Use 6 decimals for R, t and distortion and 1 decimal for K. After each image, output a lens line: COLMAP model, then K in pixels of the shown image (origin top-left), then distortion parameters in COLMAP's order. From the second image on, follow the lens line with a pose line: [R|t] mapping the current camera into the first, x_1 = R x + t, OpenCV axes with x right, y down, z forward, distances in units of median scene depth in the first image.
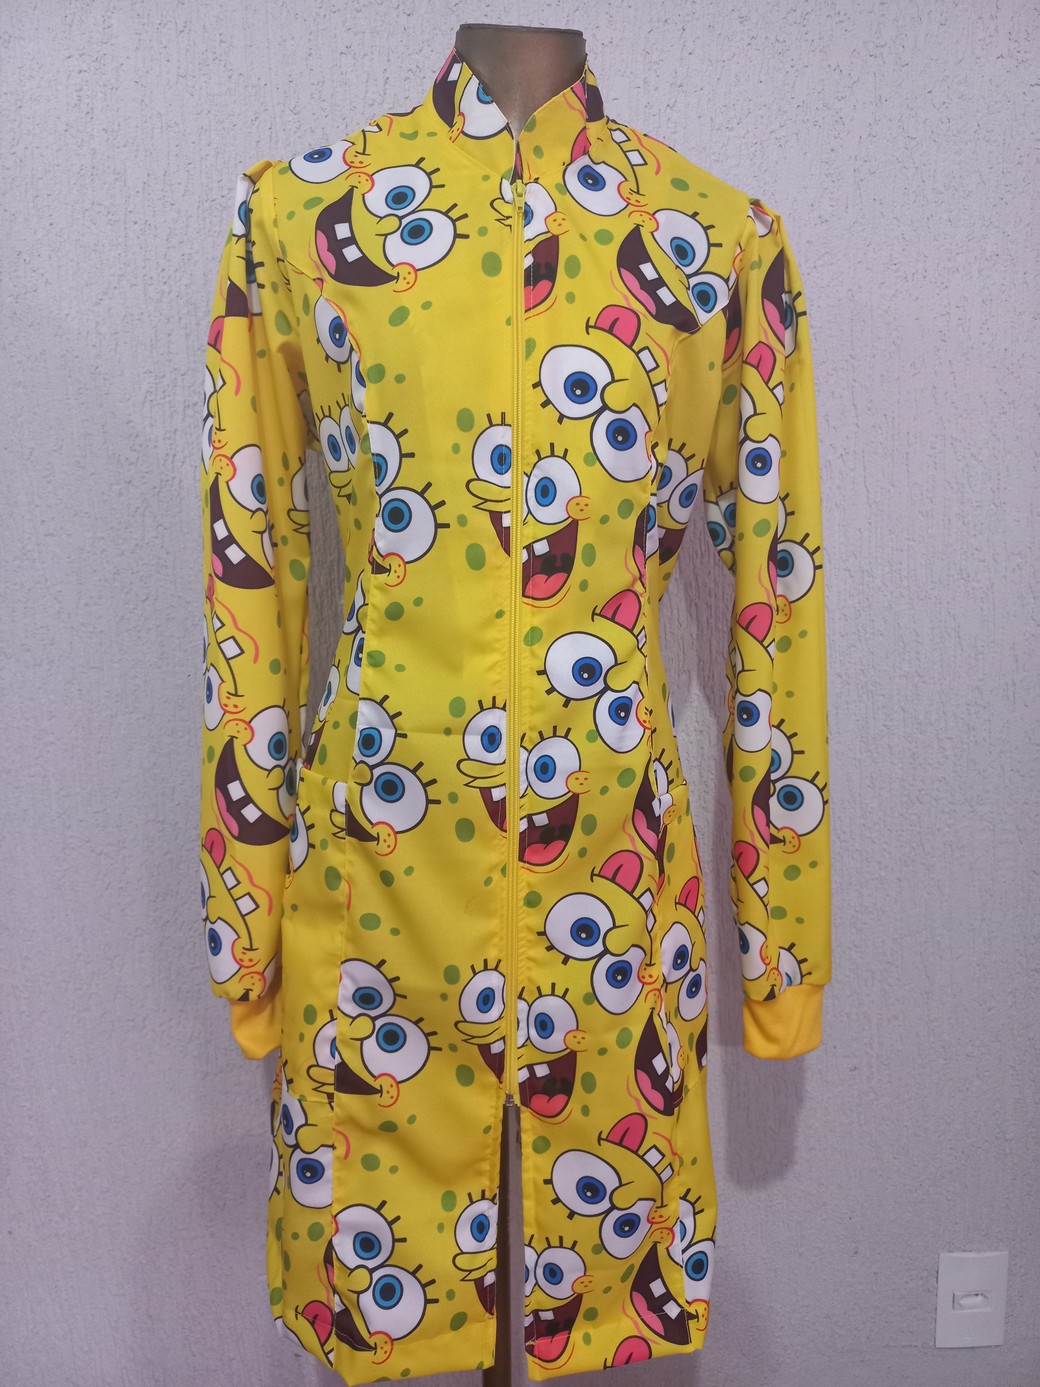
lens RADIAL K [[988.8, 0, 516.3], [0, 988.8, 699.9], [0, 0, 1]] dist [0.006035, 0.001081]
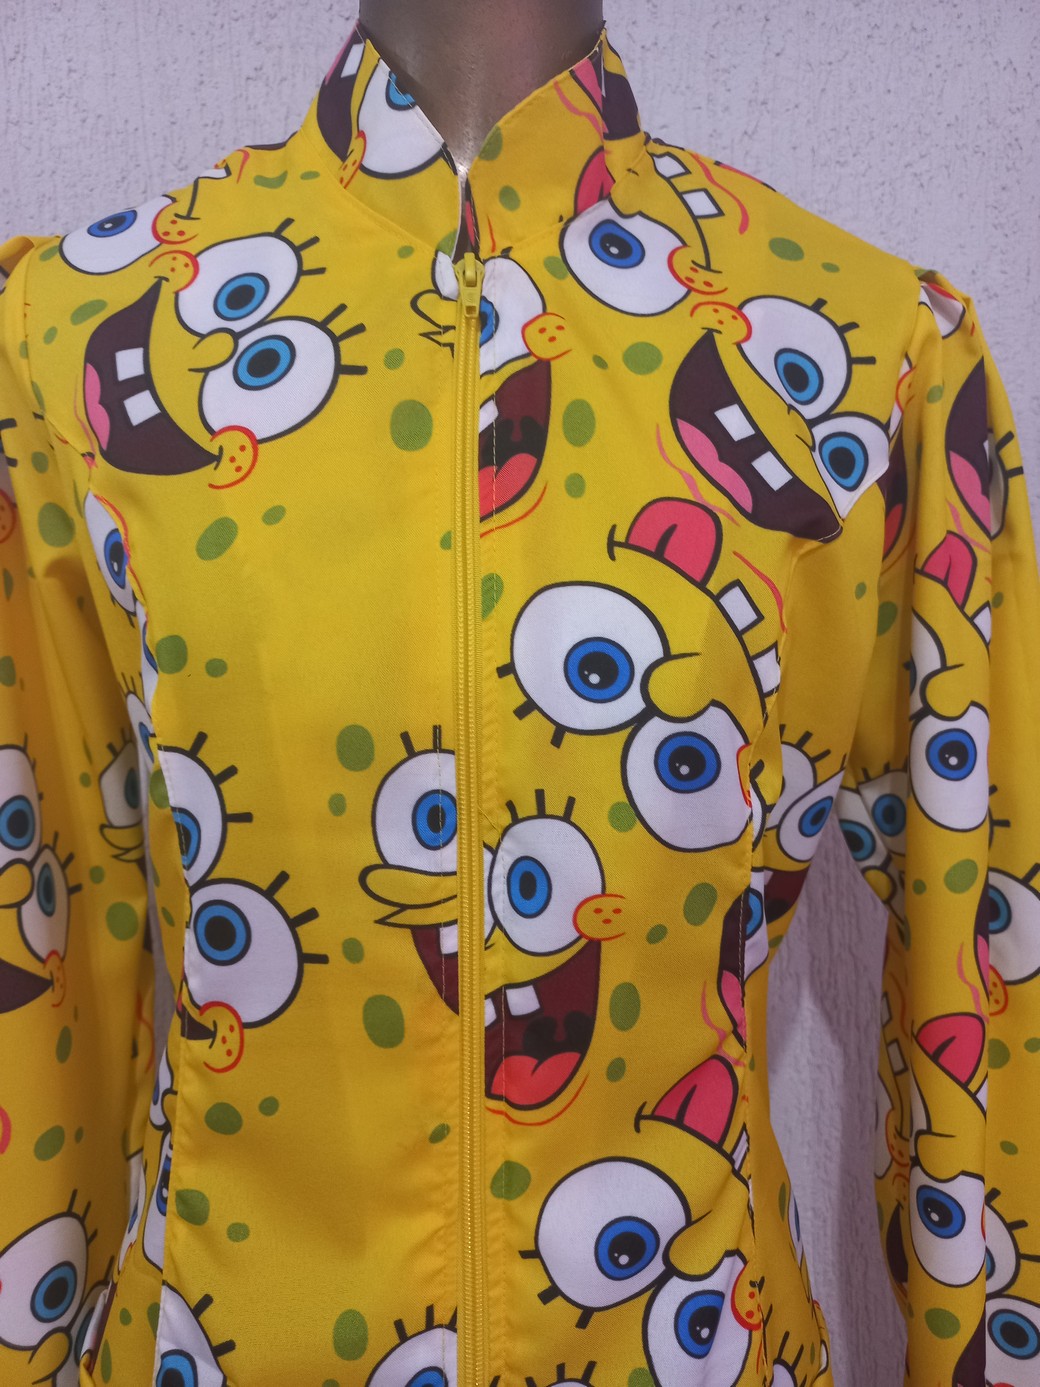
lens RADIAL K [[998.5, 0, 520.3], [0, 998.5, 690.5], [0, 0, 1]] dist [0.033088, -0.028672]
pose [[0.998280, -0.014507, -0.056809, 0.052690], [0.010373, 0.997322, -0.072393, -0.263126], [0.057707, 0.071679, 0.995757, 0.502934]]
